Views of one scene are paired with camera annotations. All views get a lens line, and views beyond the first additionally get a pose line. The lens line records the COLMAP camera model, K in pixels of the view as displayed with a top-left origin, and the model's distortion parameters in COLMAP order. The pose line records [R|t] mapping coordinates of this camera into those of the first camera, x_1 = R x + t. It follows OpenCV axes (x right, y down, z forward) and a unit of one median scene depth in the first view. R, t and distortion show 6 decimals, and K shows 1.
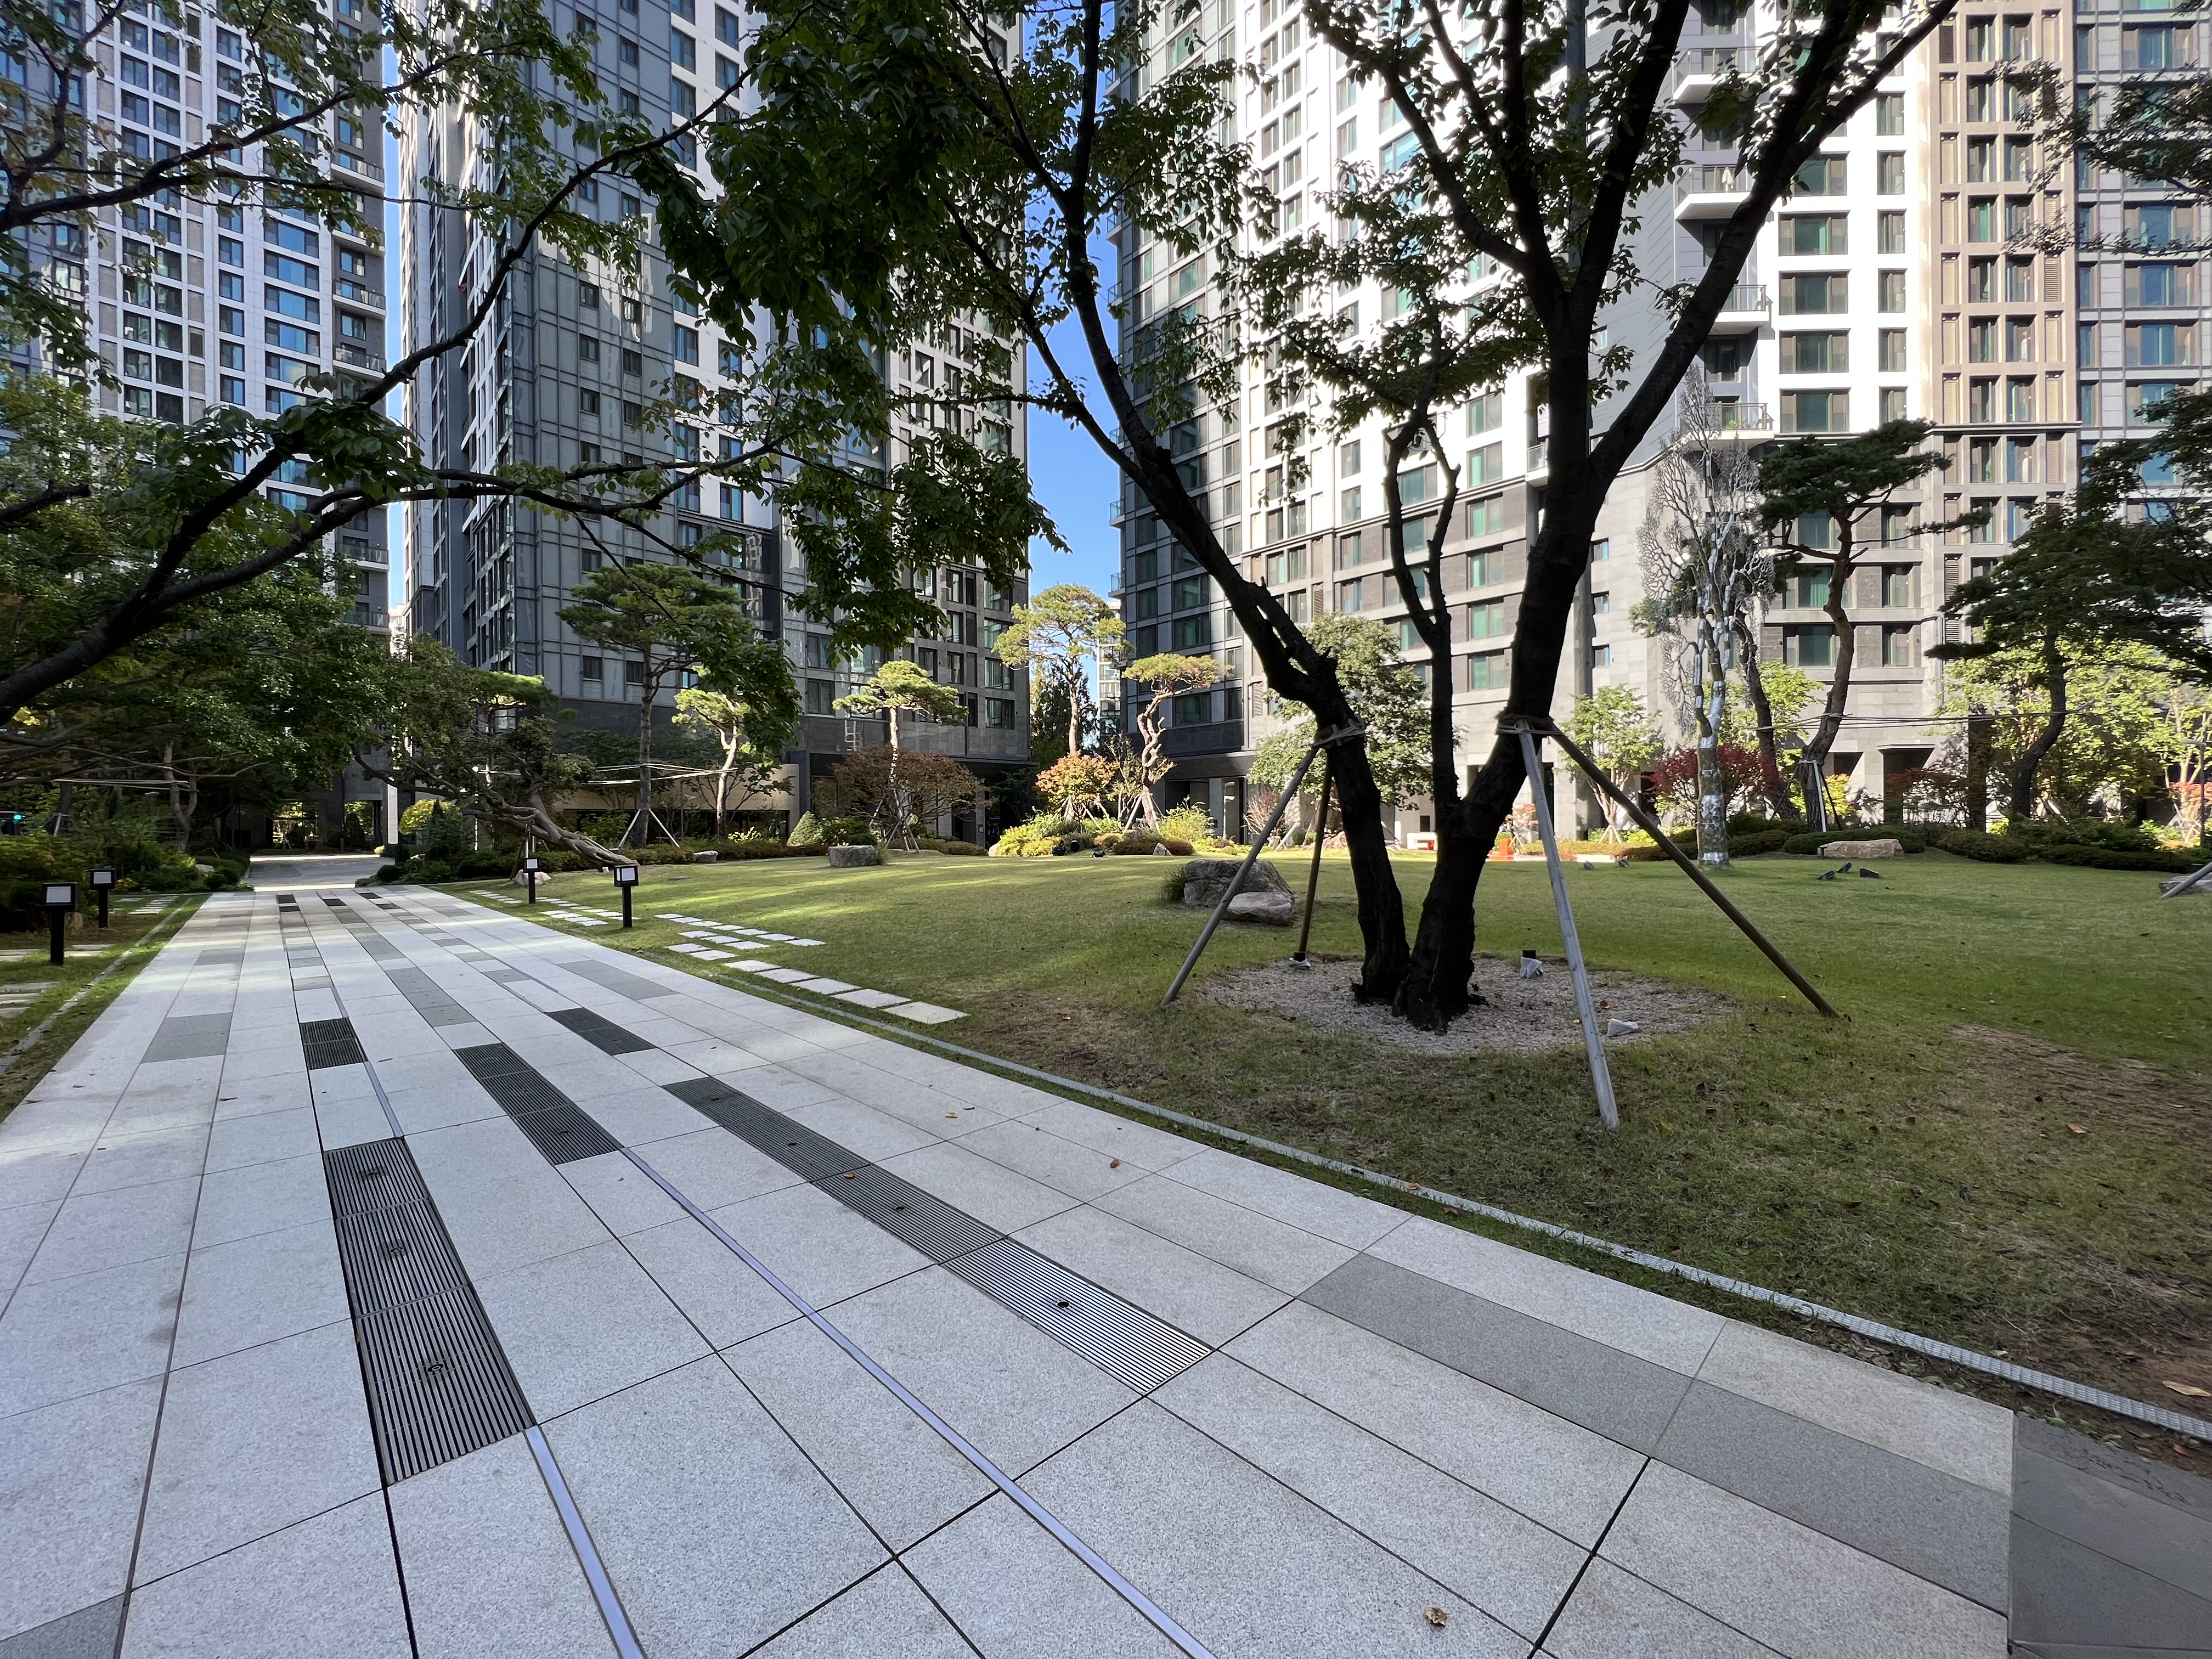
lens RADIAL K [[887.3, 0, 1105.4], [0, 887.3, 823.9], [0, 0, 1]] dist [0.001474, -0.000213]
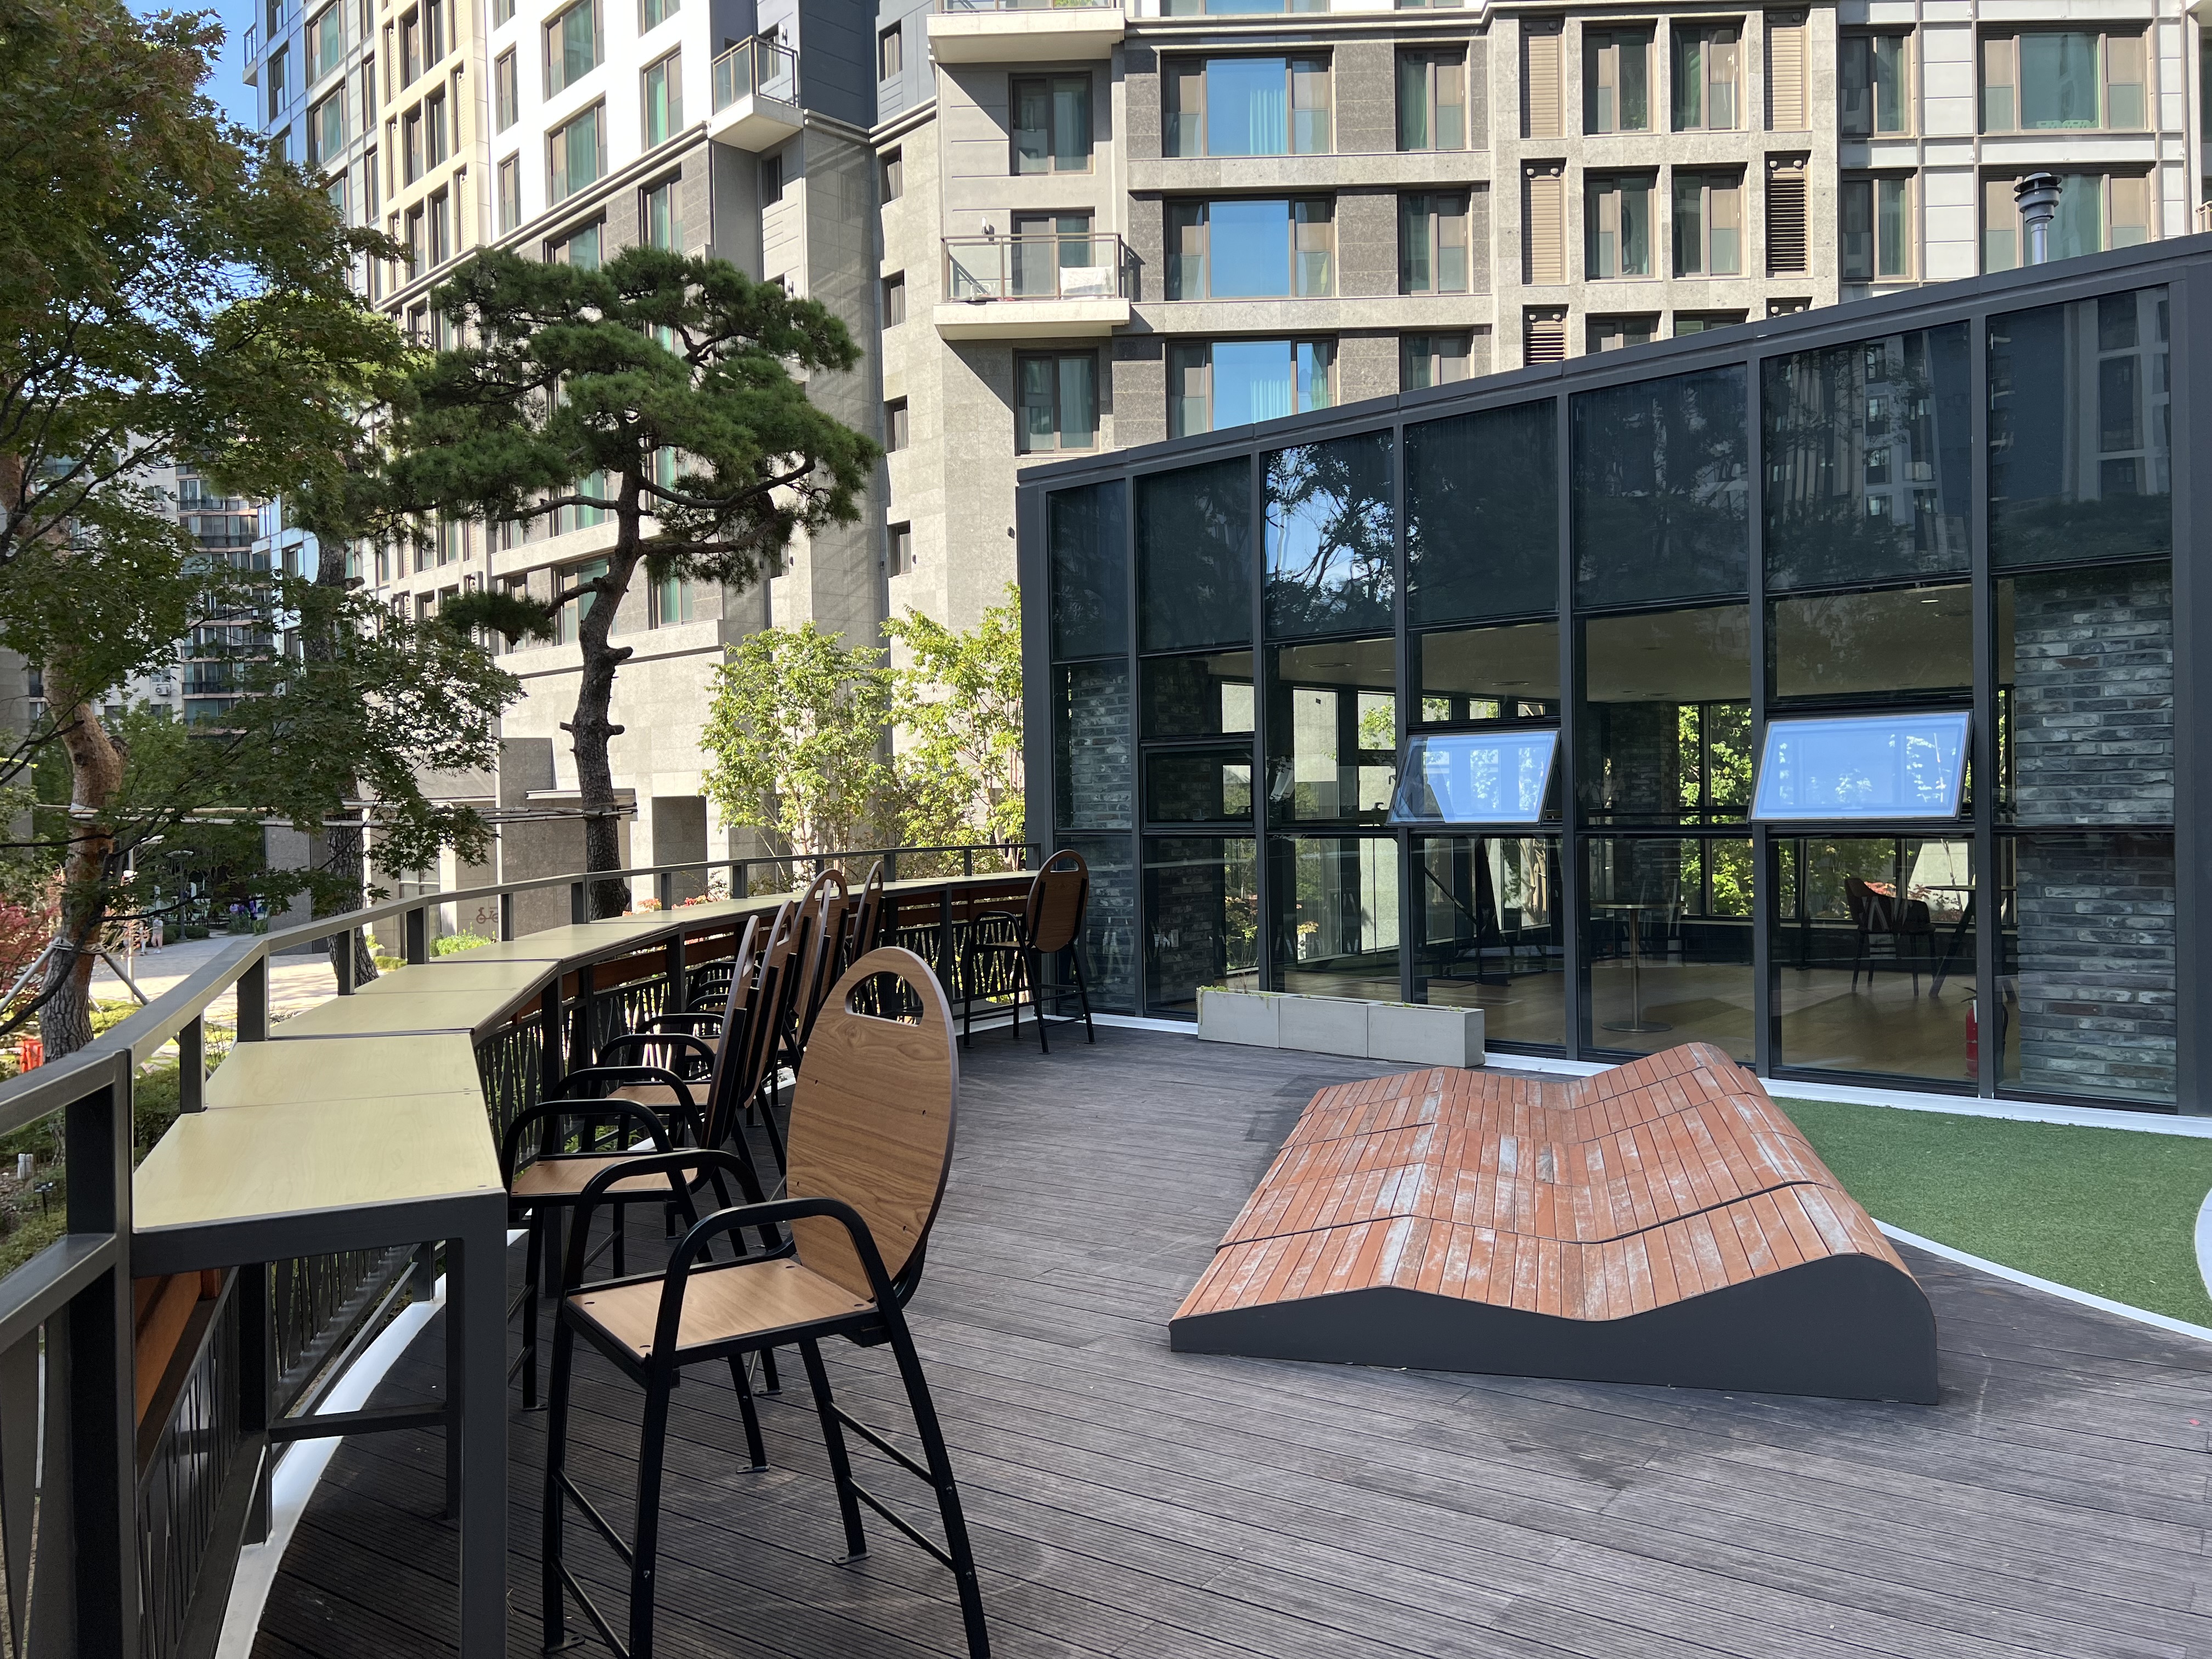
lens RADIAL K [[1680.3, 0, 1106.8], [0, 1680.3, 817.3], [0, 0, 1]] dist [0.035415, -0.030144]
pose [[0.999959, -0.008994, 0.001447, 0.743649], [0.008982, 0.999930, 0.007703, -0.070852], [-0.001516, -0.007689, 0.999969, 0.203712]]
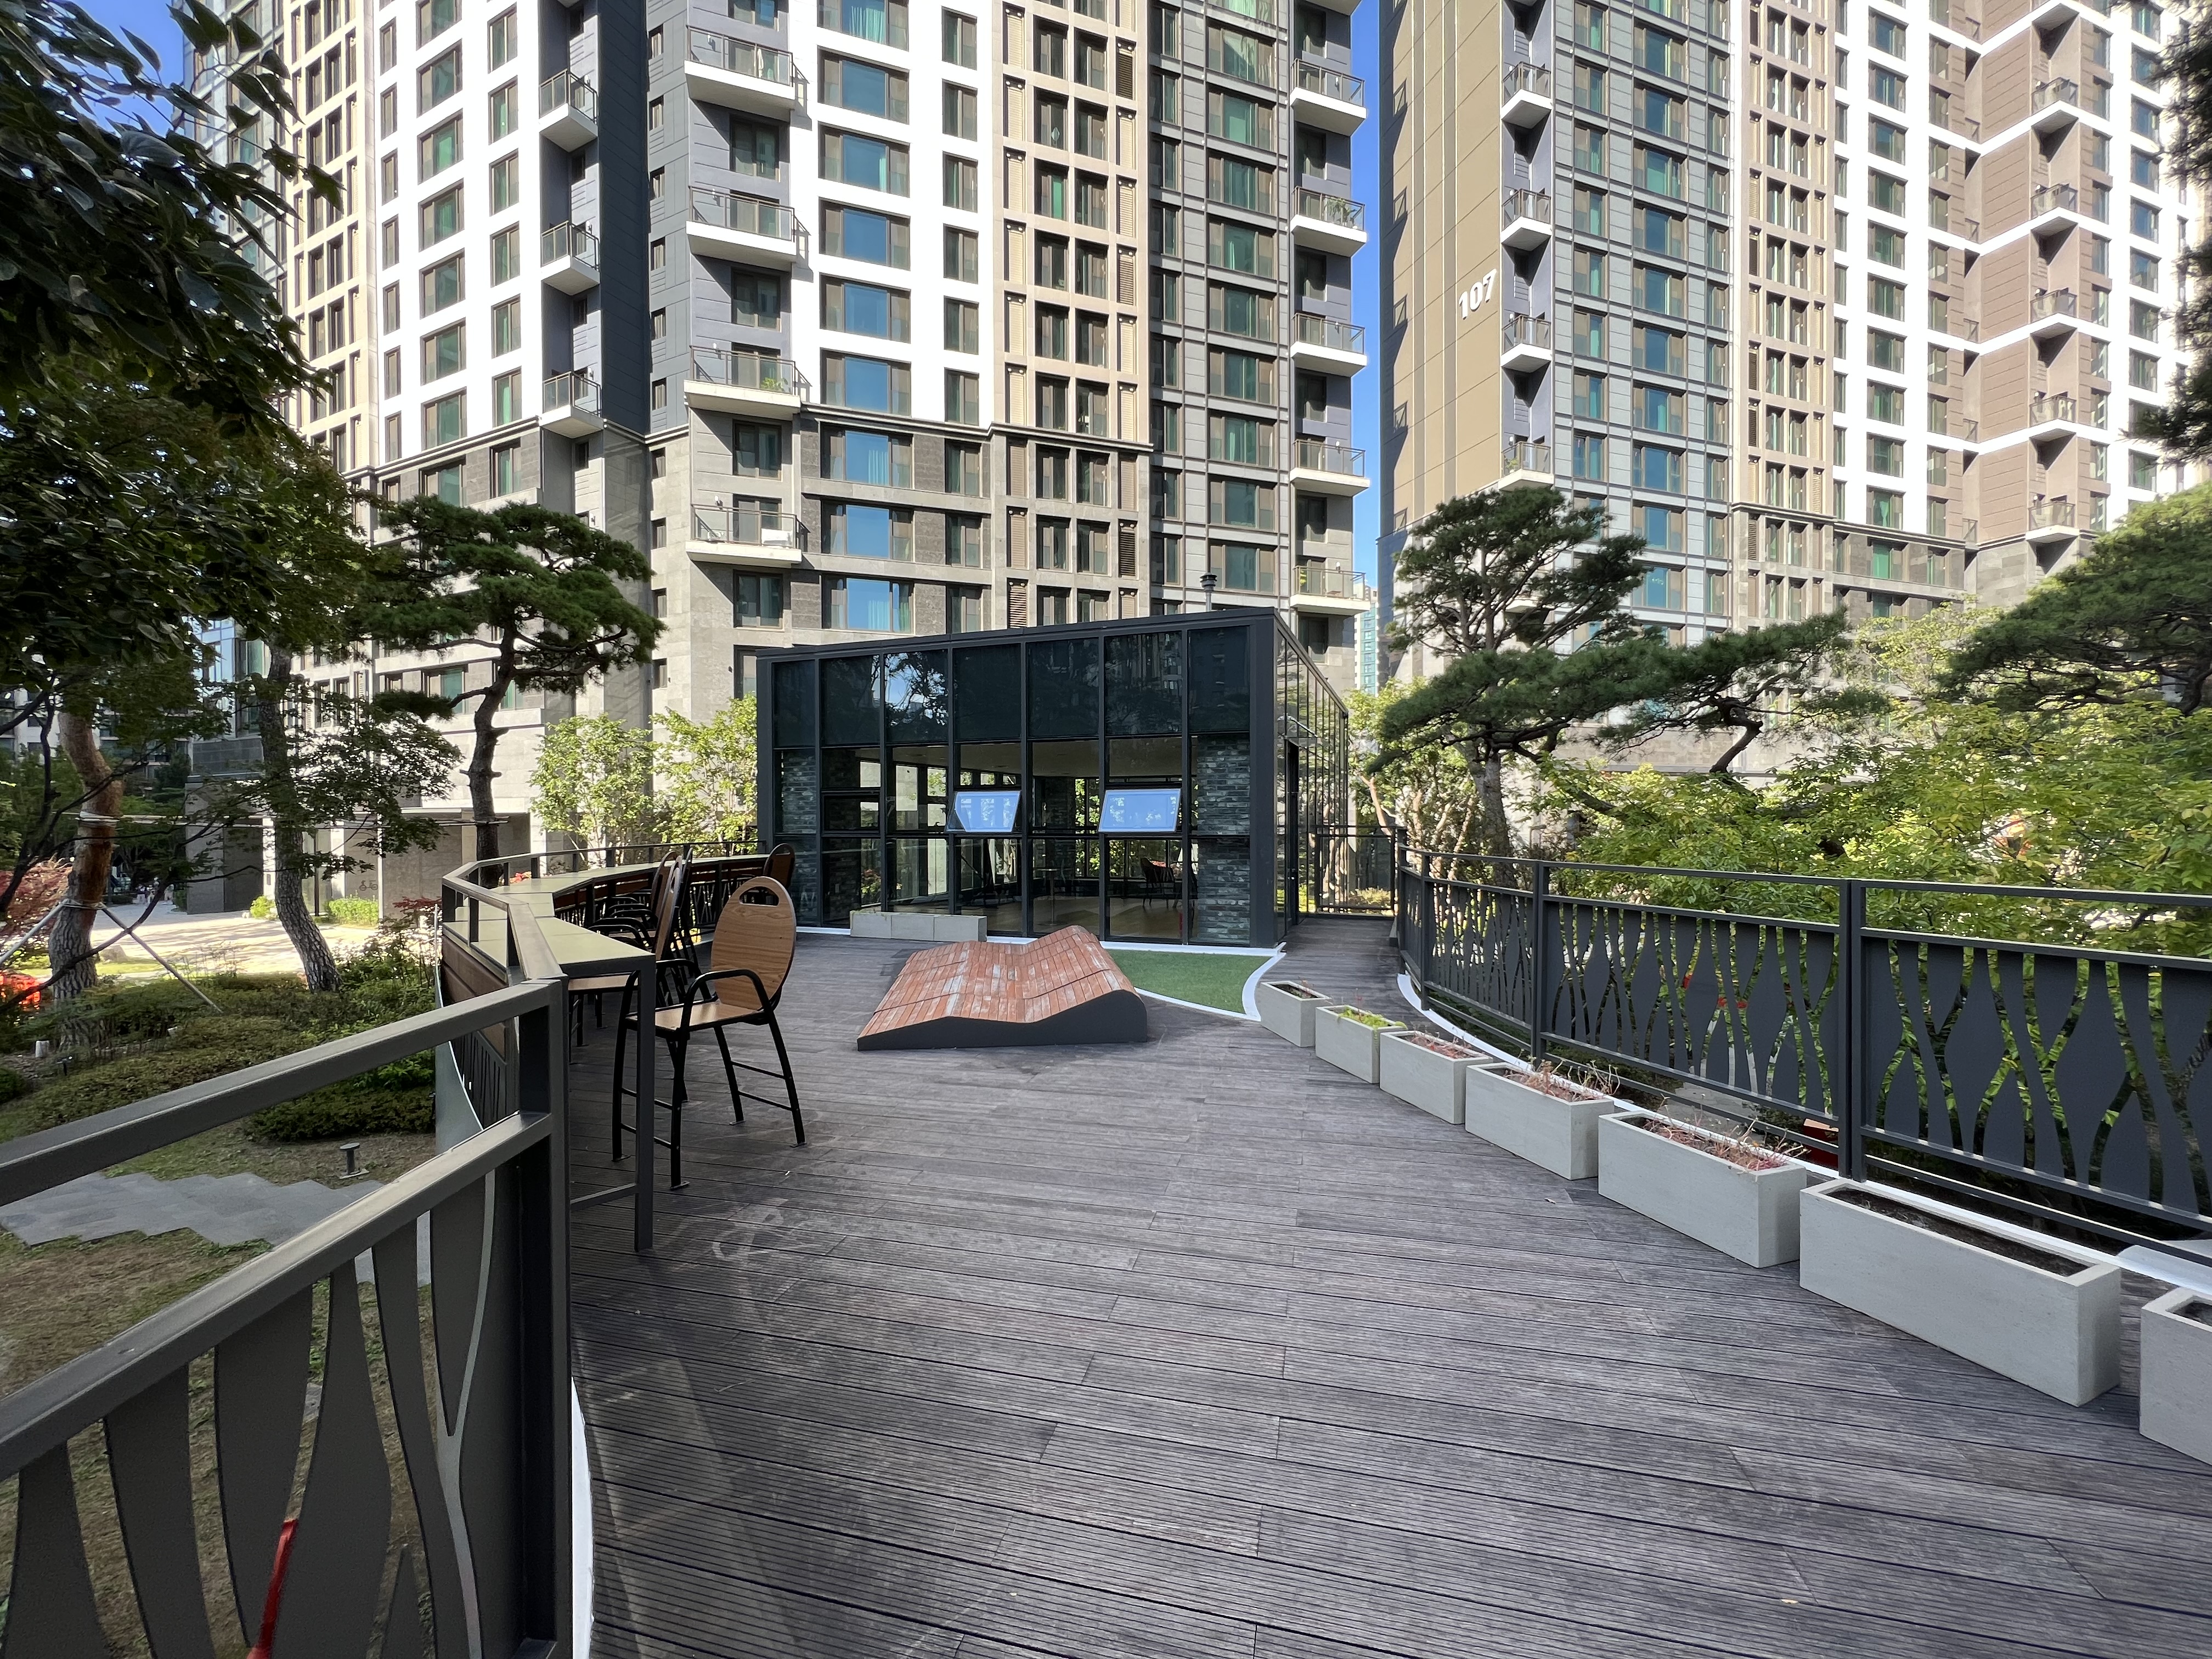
lens RADIAL K [[887.3, 0, 1108.0], [0, 887.3, 831.4], [0, 0, 1]] dist [0.001474, -0.000213]
pose [[0.936170, 0.000617, 0.351547, 0.735661], [-0.004531, 0.999937, 0.010311, -0.071007], [-0.351519, -0.011246, 0.936113, 0.171135]]
